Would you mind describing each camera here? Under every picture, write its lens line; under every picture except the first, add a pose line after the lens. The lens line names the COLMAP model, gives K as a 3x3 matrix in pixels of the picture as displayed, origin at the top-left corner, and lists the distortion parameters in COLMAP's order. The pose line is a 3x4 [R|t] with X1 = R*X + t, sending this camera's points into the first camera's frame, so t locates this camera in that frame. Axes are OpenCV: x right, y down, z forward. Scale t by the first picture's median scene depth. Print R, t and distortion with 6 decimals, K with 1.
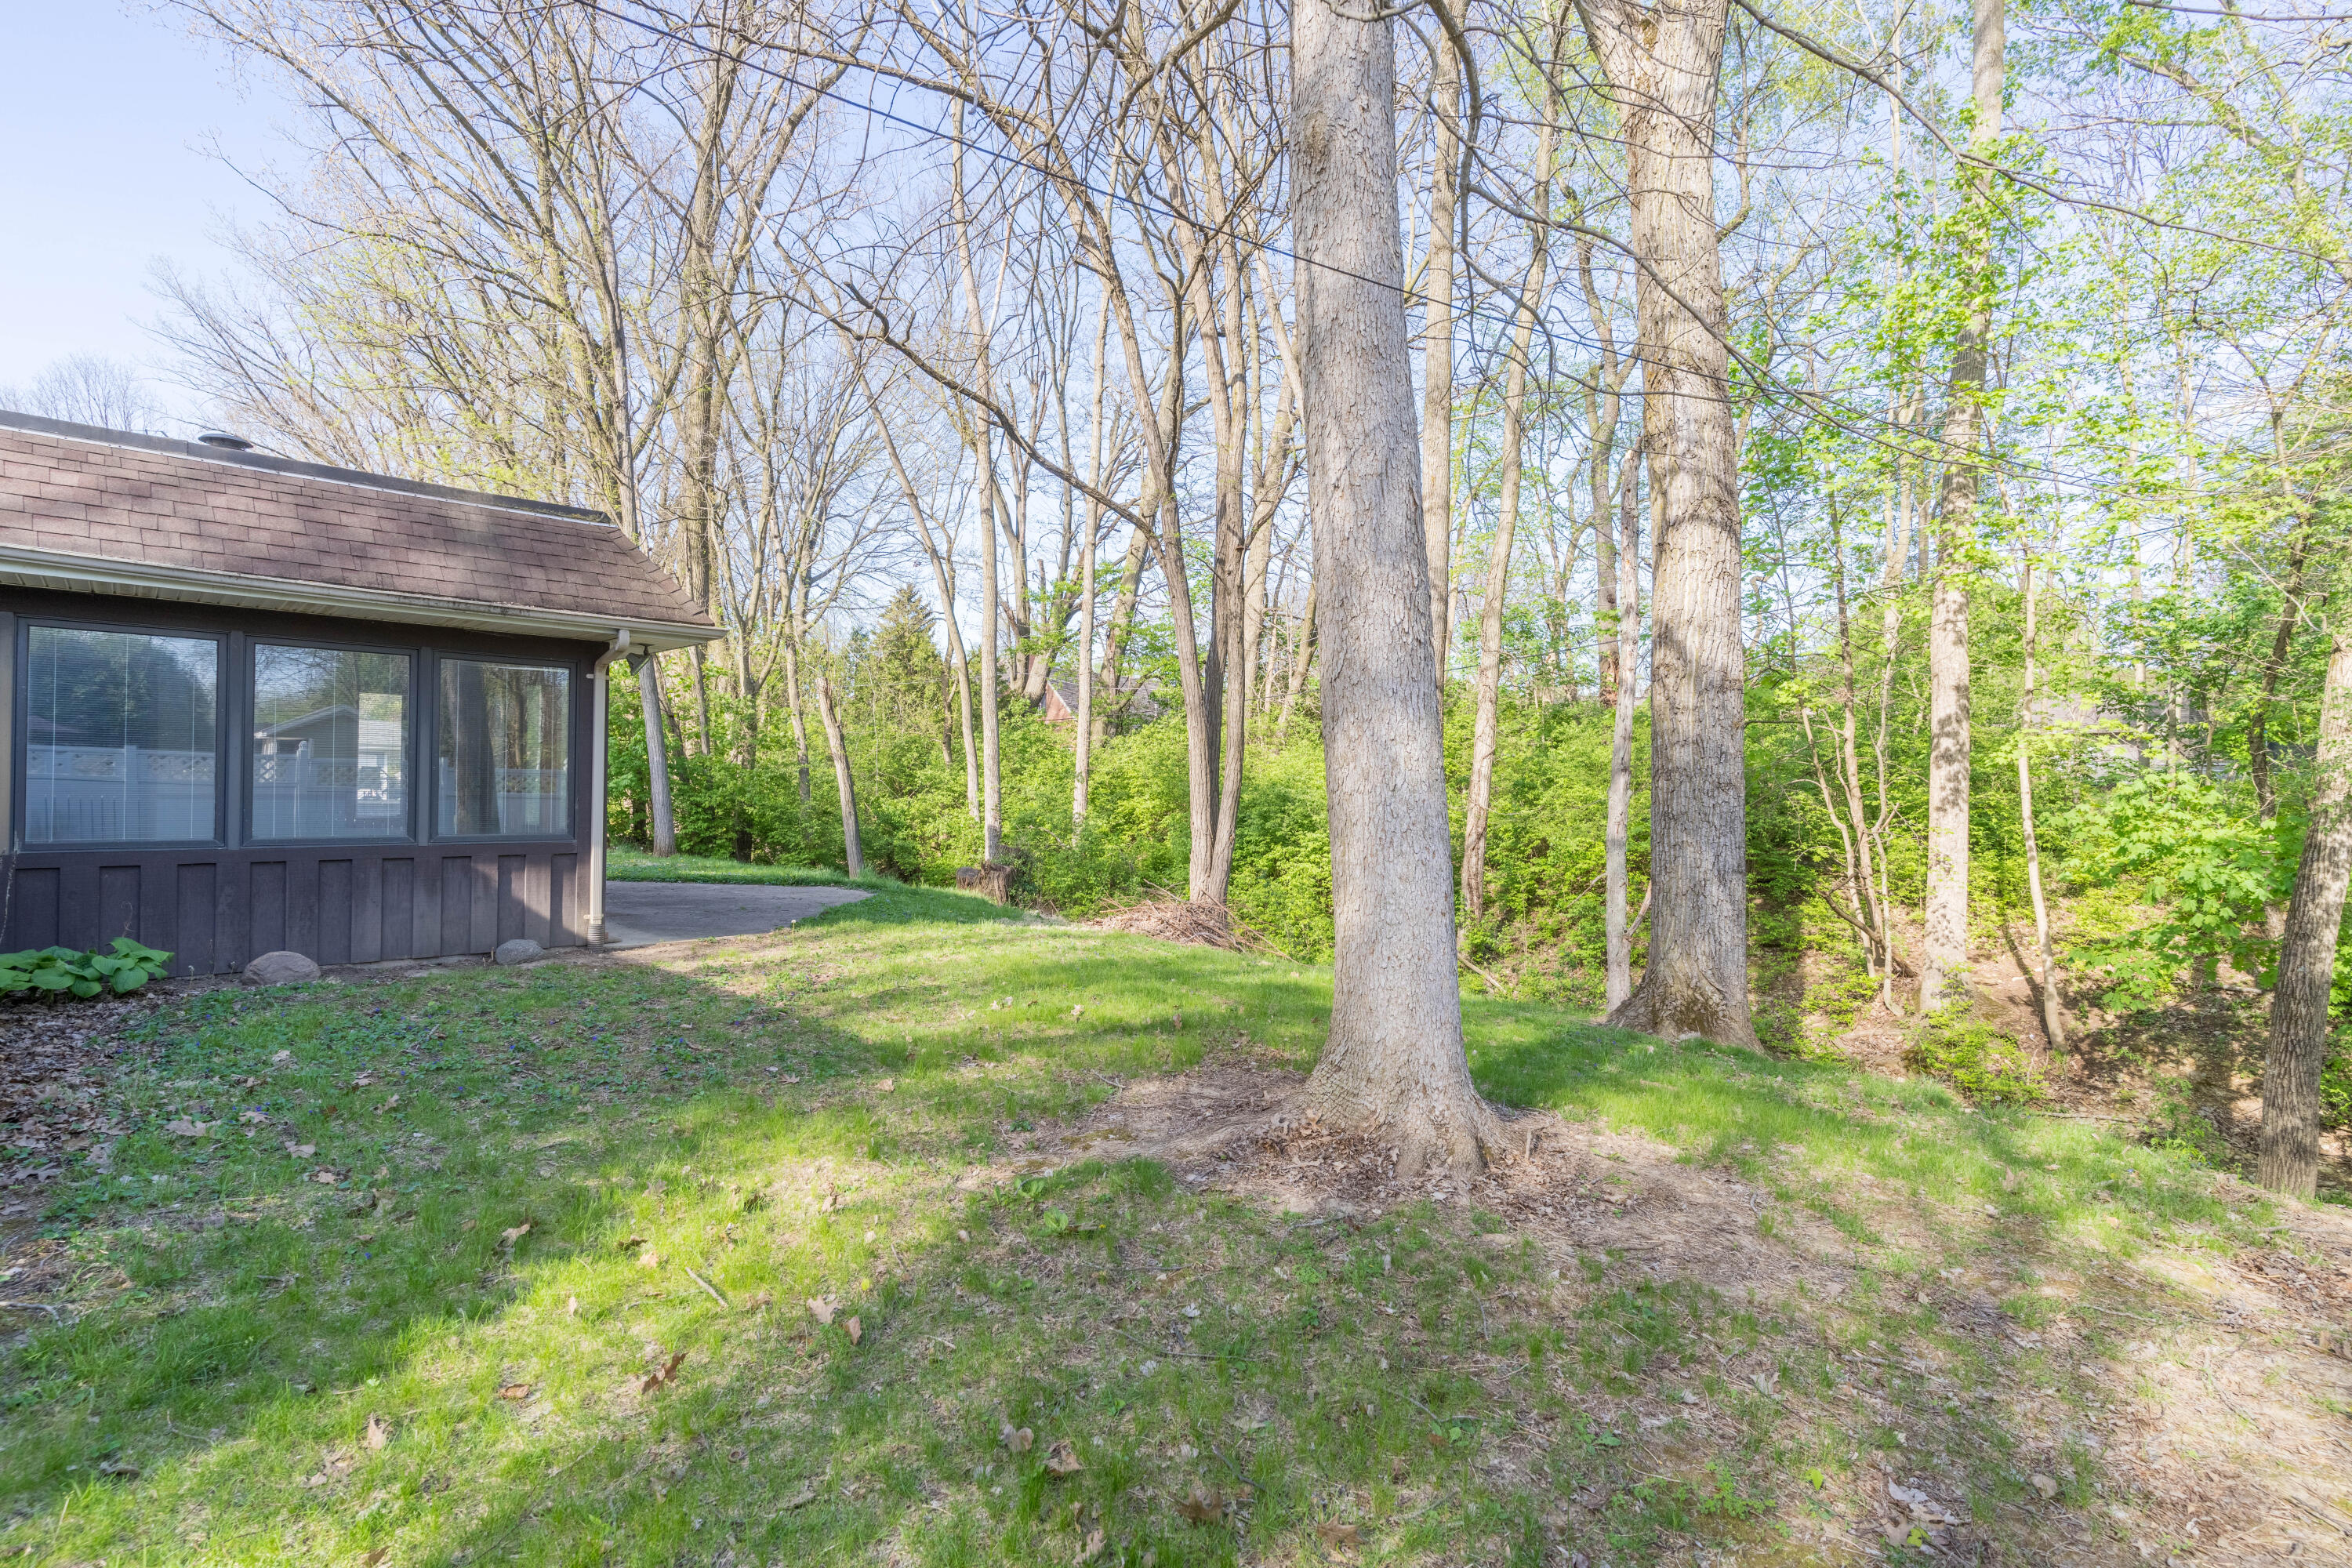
lens RADIAL K [[1120.5, 0, 1180.1], [0, 1120.5, 783.4], [0, 0, 1]] dist [0.003197, -0.002347]
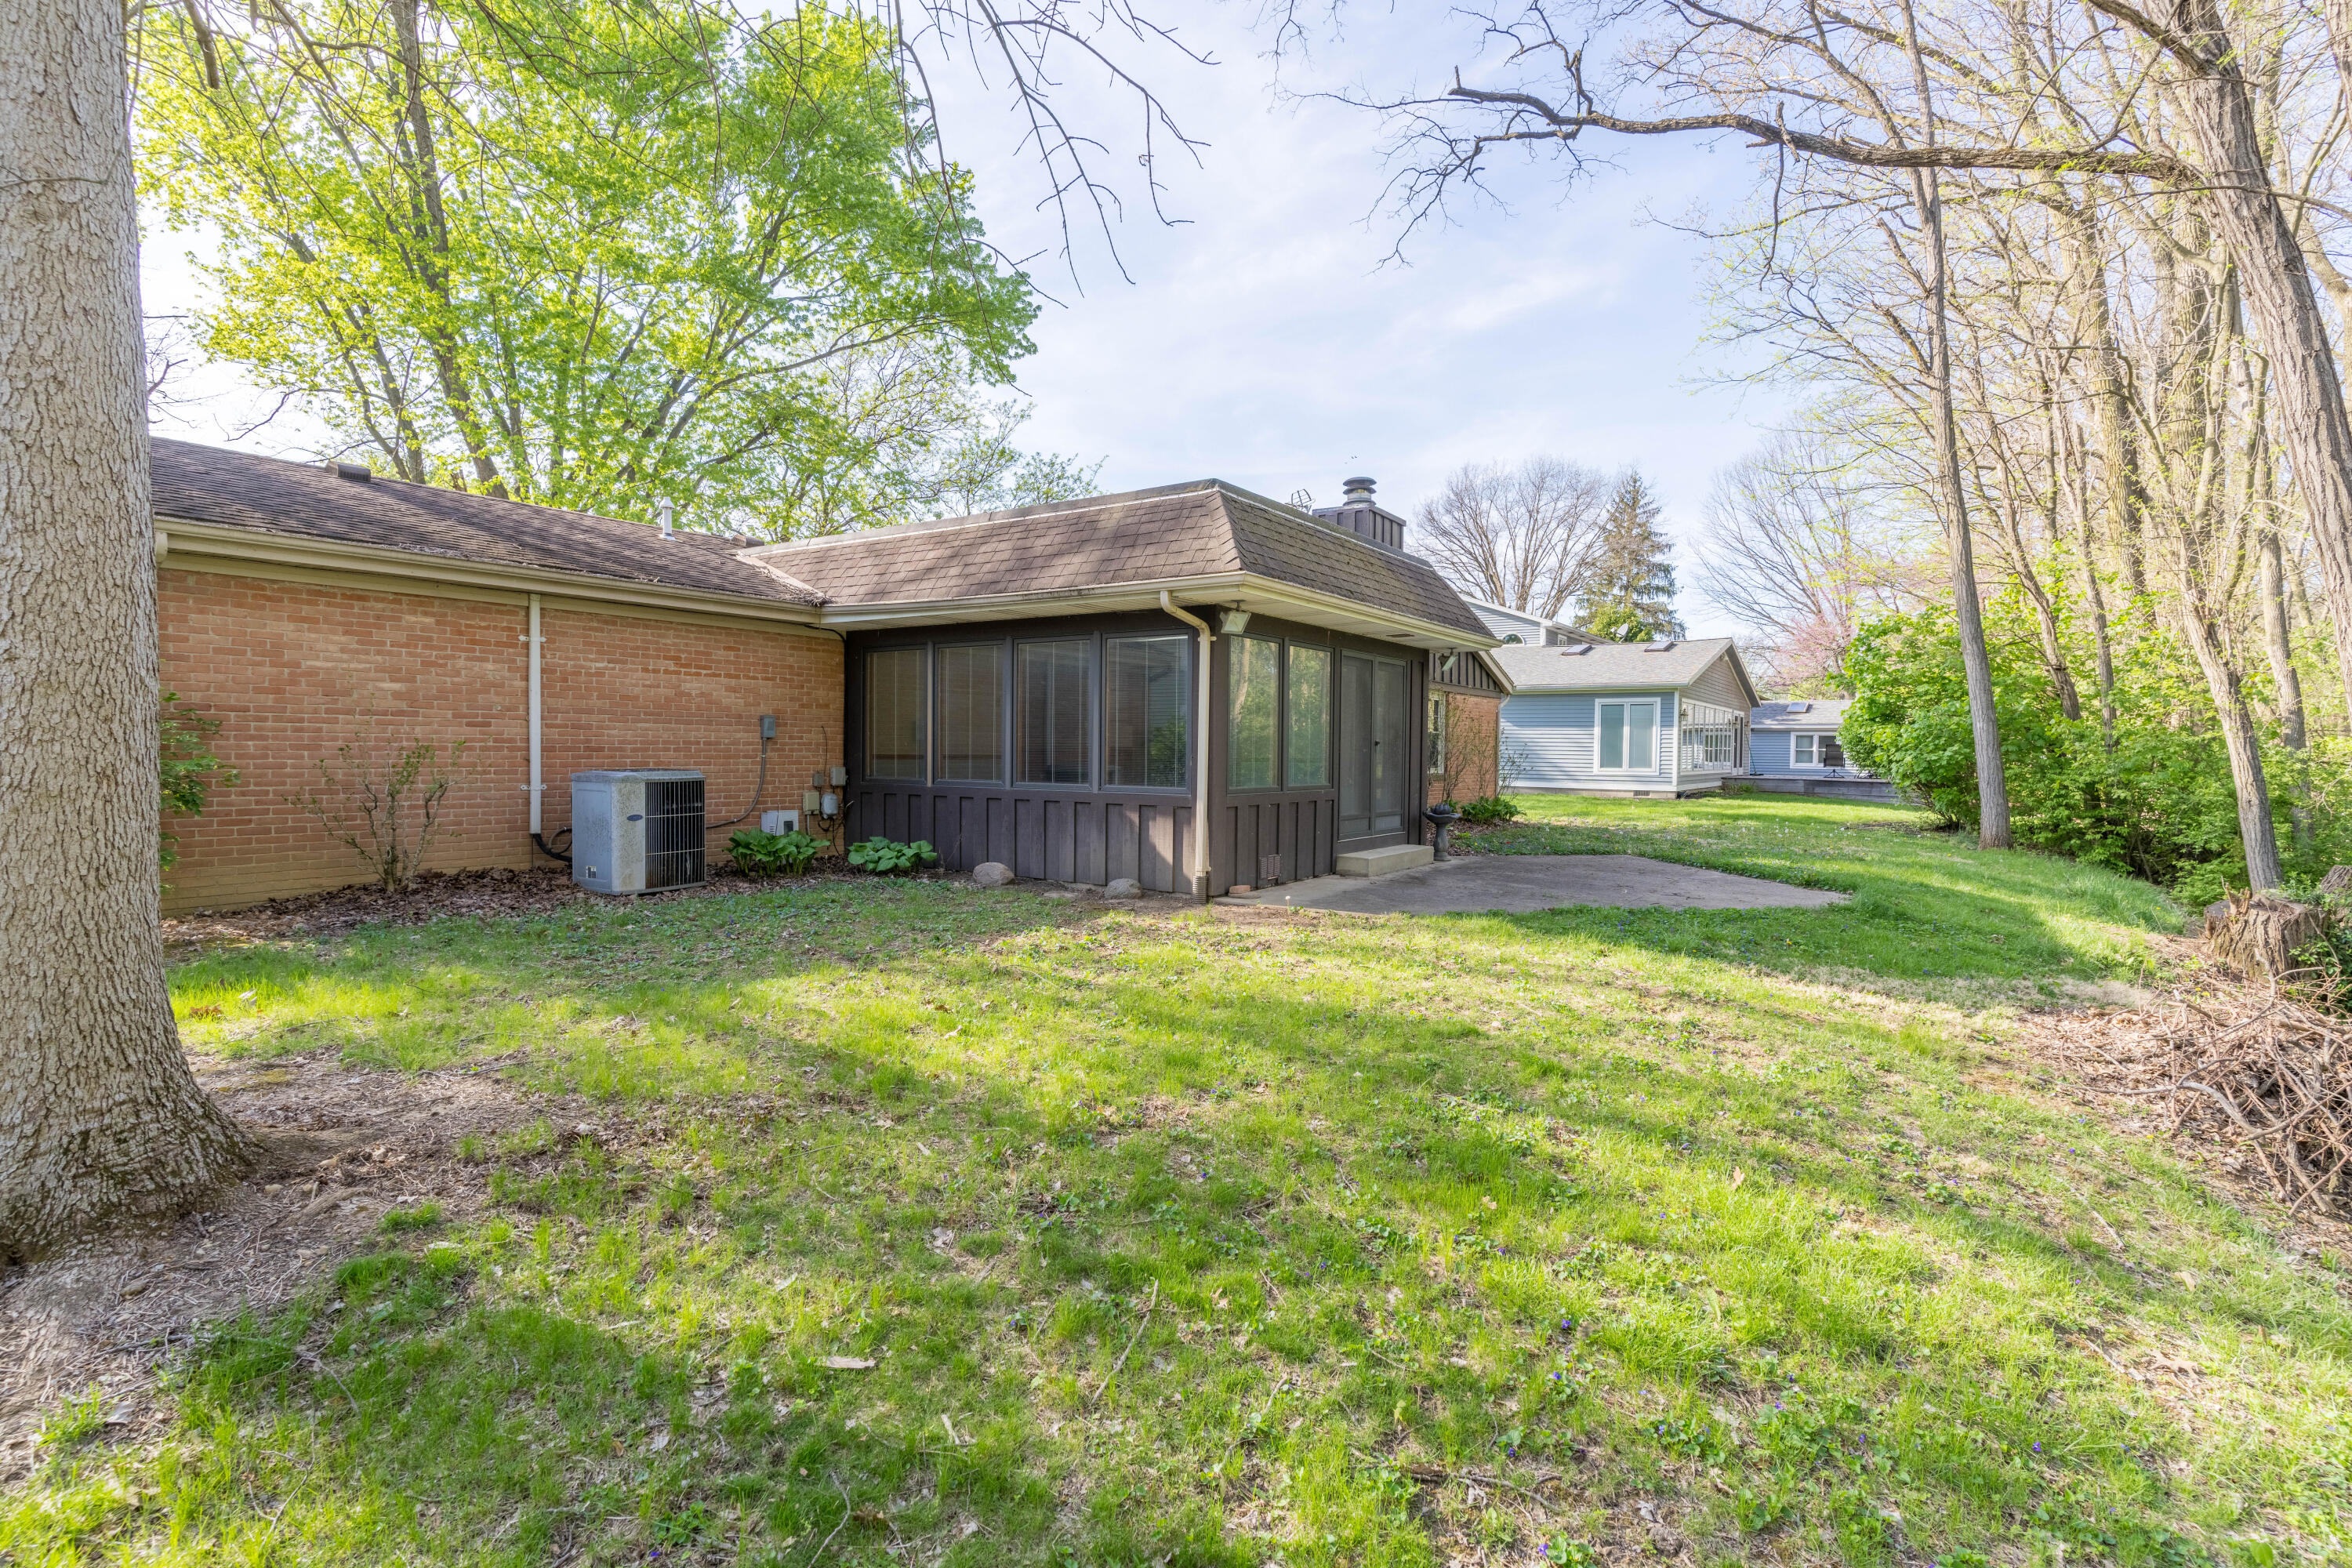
lens RADIAL K [[1120.5, 0, 1180.1], [0, 1120.5, 783.4], [0, 0, 1]] dist [0.003197, -0.002347]
pose [[0.201586, 0.005759, -0.979454, 0.237346], [-0.000736, 0.999983, 0.005728, 0.017863], [0.979471, -0.000434, 0.201587, 0.373300]]
